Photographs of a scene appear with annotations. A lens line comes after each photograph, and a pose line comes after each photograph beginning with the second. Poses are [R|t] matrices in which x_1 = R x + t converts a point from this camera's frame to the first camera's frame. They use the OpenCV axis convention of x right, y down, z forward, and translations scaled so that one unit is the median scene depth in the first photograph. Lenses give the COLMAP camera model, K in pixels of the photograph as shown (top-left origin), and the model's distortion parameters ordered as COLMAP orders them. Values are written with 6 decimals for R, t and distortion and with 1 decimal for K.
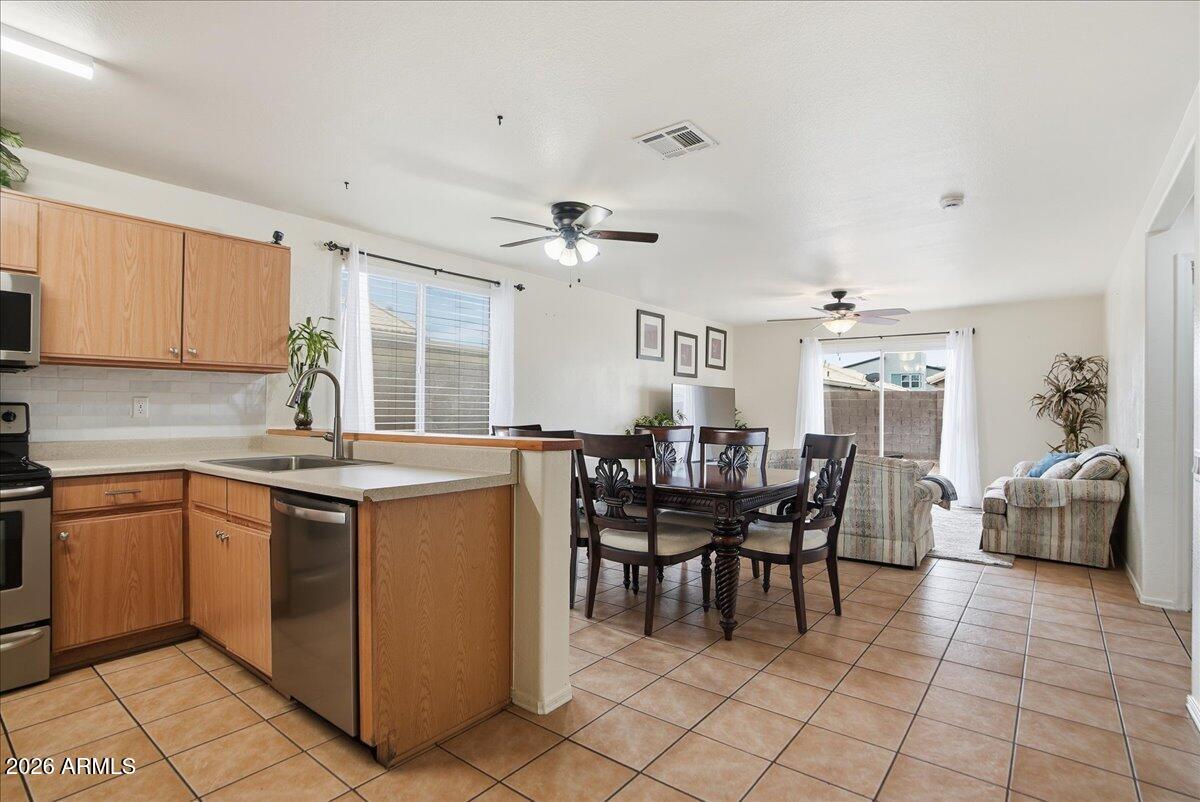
lens RADIAL K [[588.3, 0, 600.0], [0, 588.3, 401.0], [0, 0, 1]] dist [-0.020850, 0.000144]
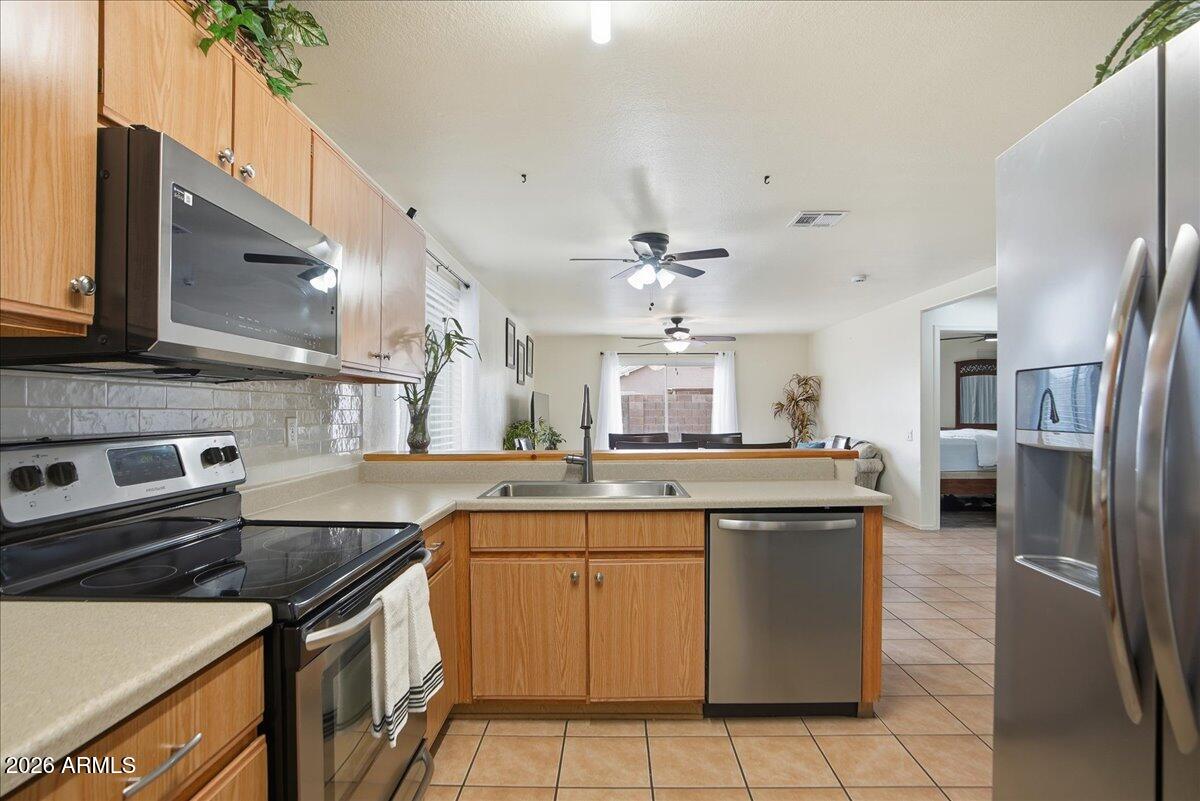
lens RADIAL K [[601.9, 0, 600.0], [0, 601.9, 400.5], [0, 0, 1]] dist [-0.068809, 0.022836]
pose [[0.800135, -0.000688, 0.599819, -0.612711], [0.005176, 0.999970, -0.005757, -0.013607], [-0.599797, 0.007711, 0.800115, 0.139162]]
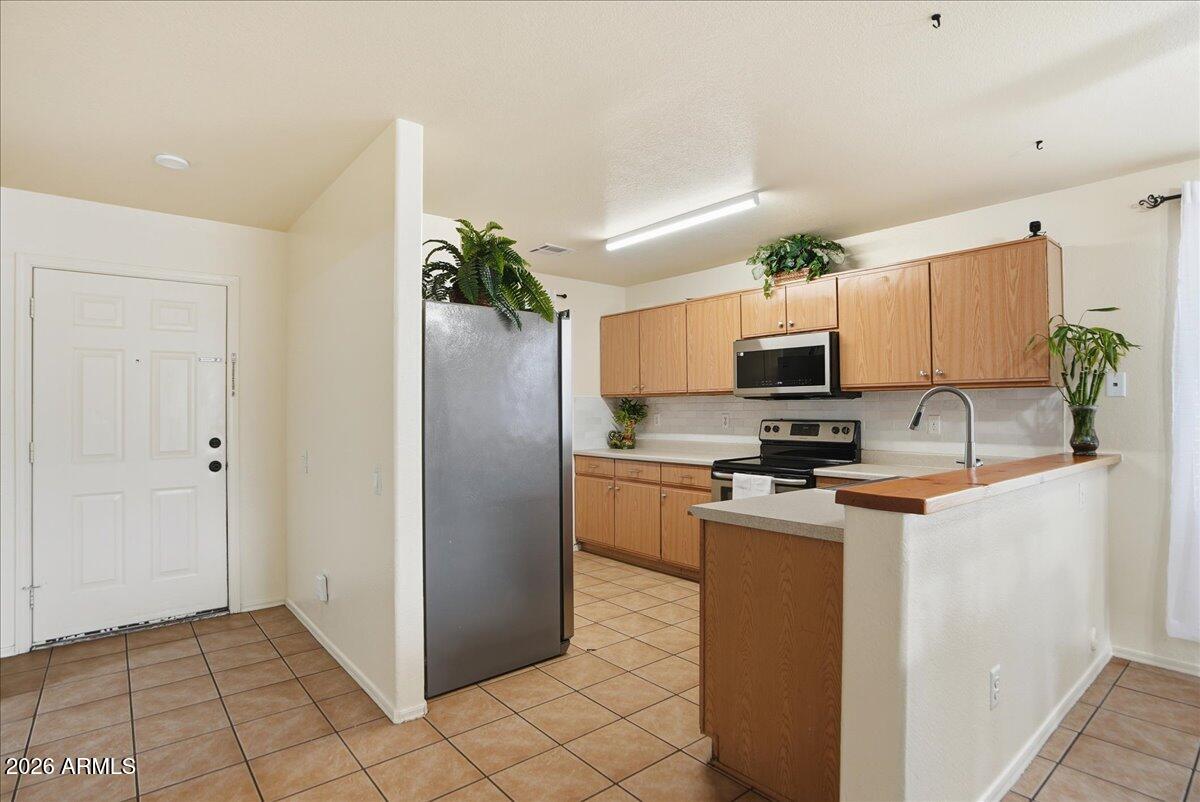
lens RADIAL K [[601.9, 0, 600.0], [0, 601.9, 401.0], [0, 0, 1]] dist [-0.068809, 0.022836]
pose [[-0.215006, -0.017873, -0.976449, 0.304231], [0.010722, 0.999729, -0.020660, -0.011929], [0.976554, -0.014912, -0.214756, 0.409221]]
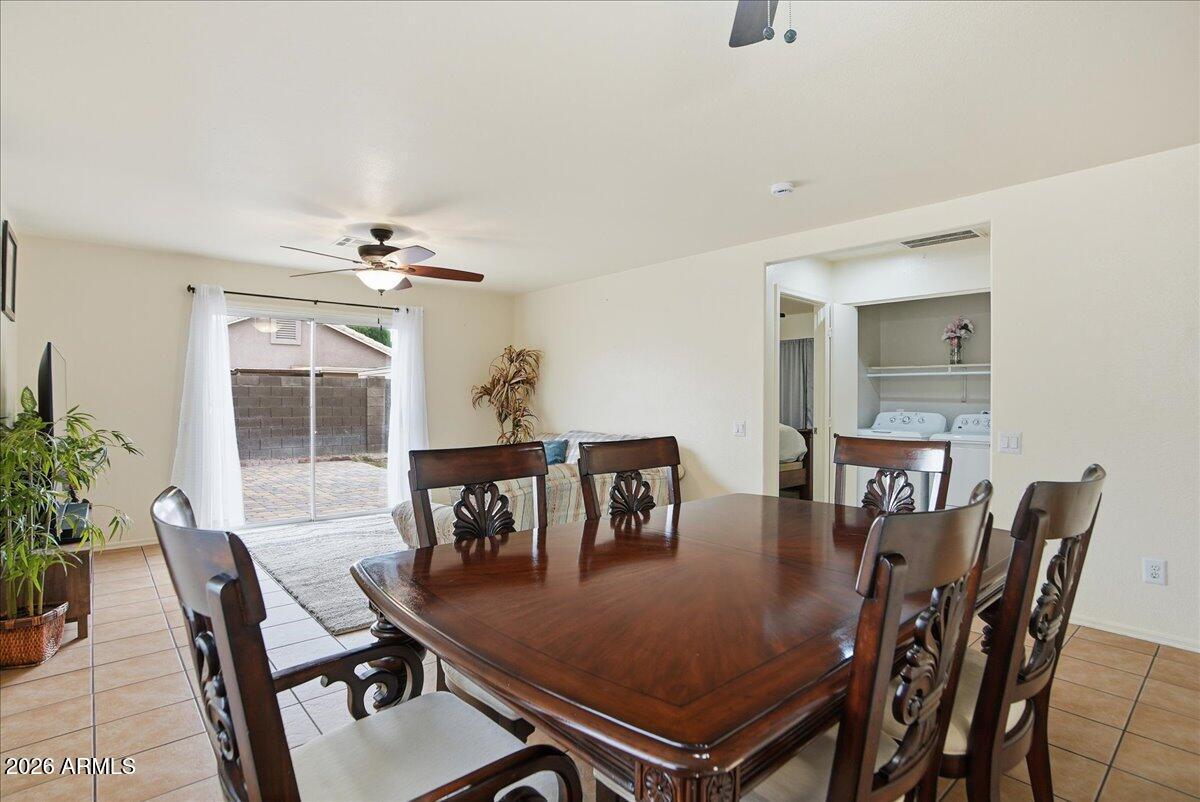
lens RADIAL K [[601.9, 0, 600.0], [0, 601.9, 401.0], [0, 0, 1]] dist [-0.068809, 0.022836]
pose [[0.186203, -0.012919, 0.982426, -0.293464], [-0.003070, 0.999901, 0.013731, 0.001185], [-0.982507, -0.005572, 0.186145, 0.826137]]
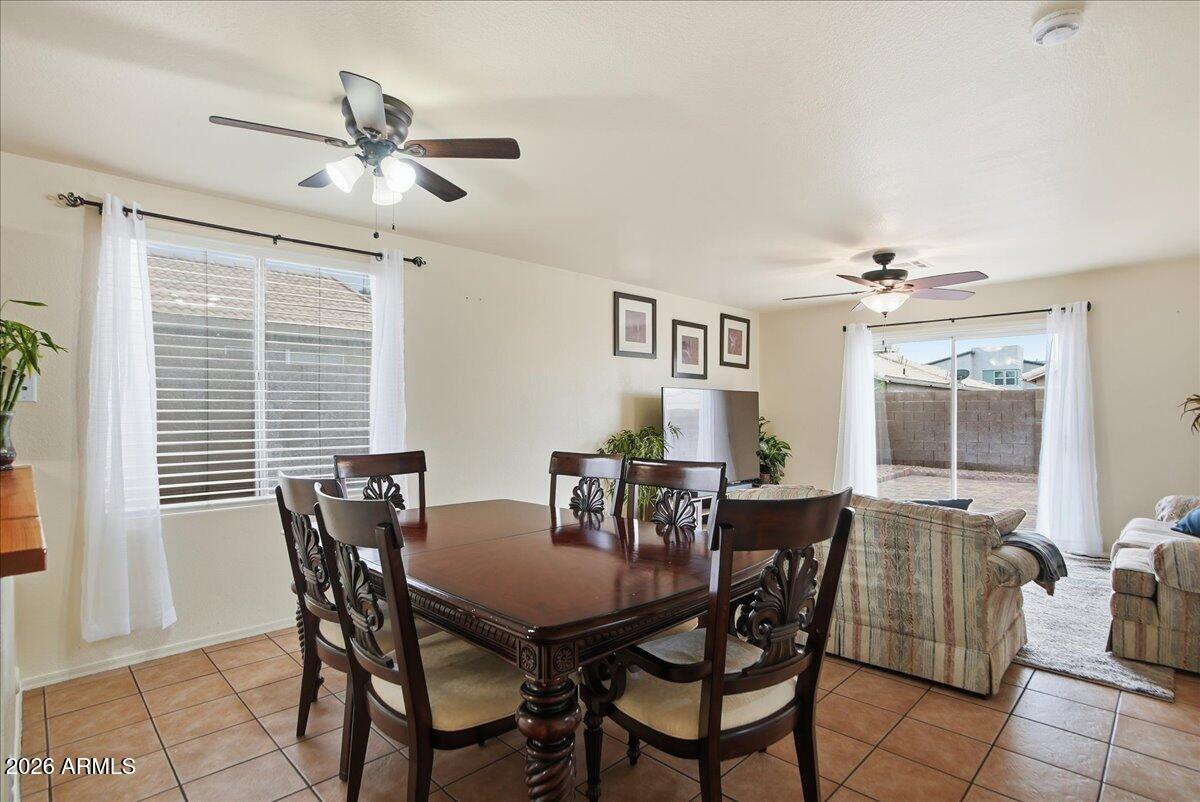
lens RADIAL K [[592.5, 0, 596.4], [0, 592.5, 413.9], [0, 0, 1]] dist [-0.047064, 0.021987]
pose [[0.992031, -0.011749, -0.125449, 0.199764], [0.013807, 0.999784, 0.015551, -0.012652], [0.125239, -0.017159, 0.991978, 0.336004]]
